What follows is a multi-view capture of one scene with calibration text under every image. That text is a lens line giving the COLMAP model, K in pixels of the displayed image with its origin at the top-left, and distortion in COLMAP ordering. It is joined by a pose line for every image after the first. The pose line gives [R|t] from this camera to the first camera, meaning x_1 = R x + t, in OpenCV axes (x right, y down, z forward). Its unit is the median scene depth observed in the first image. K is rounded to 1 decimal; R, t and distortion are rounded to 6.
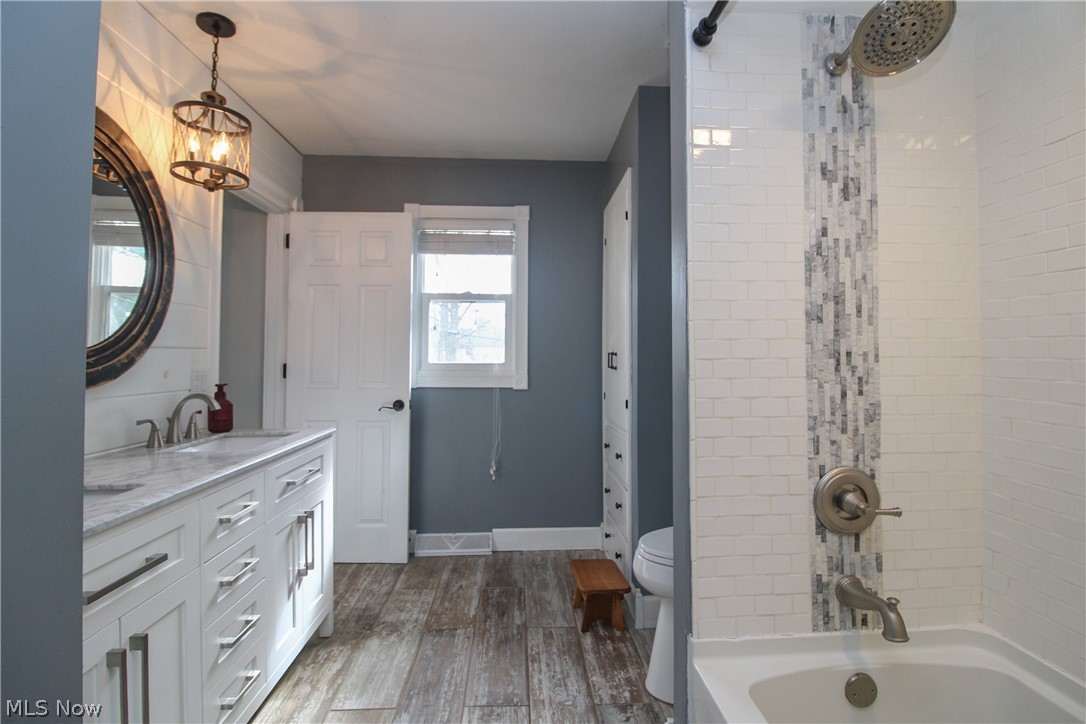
lens RADIAL K [[514.7, 0, 542.5], [0, 514.7, 351.6], [0, 0, 1]] dist [0.002079, -0.016249]
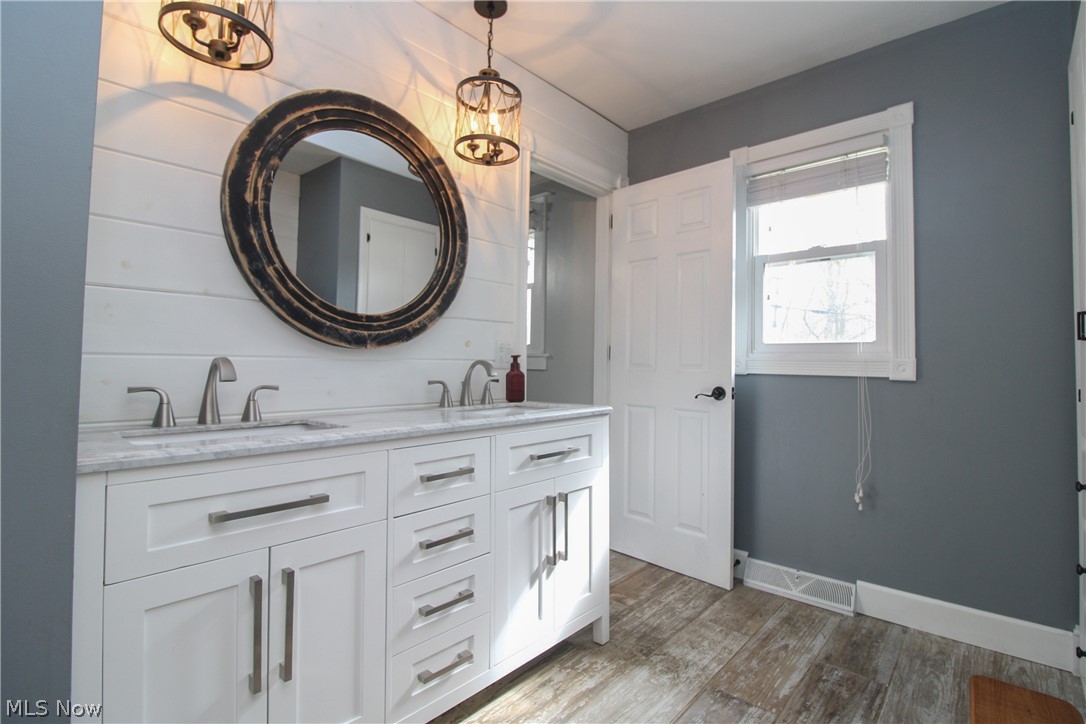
lens RADIAL K [[503.5, 0, 547.4], [0, 503.5, 347.6], [0, 0, 1]] dist [0.001571, -0.015001]
pose [[0.705374, -0.014647, -0.708684, 0.122473], [-0.002869, 0.999719, -0.023518, 0.062990], [0.708829, 0.018622, 0.705134, 0.292853]]
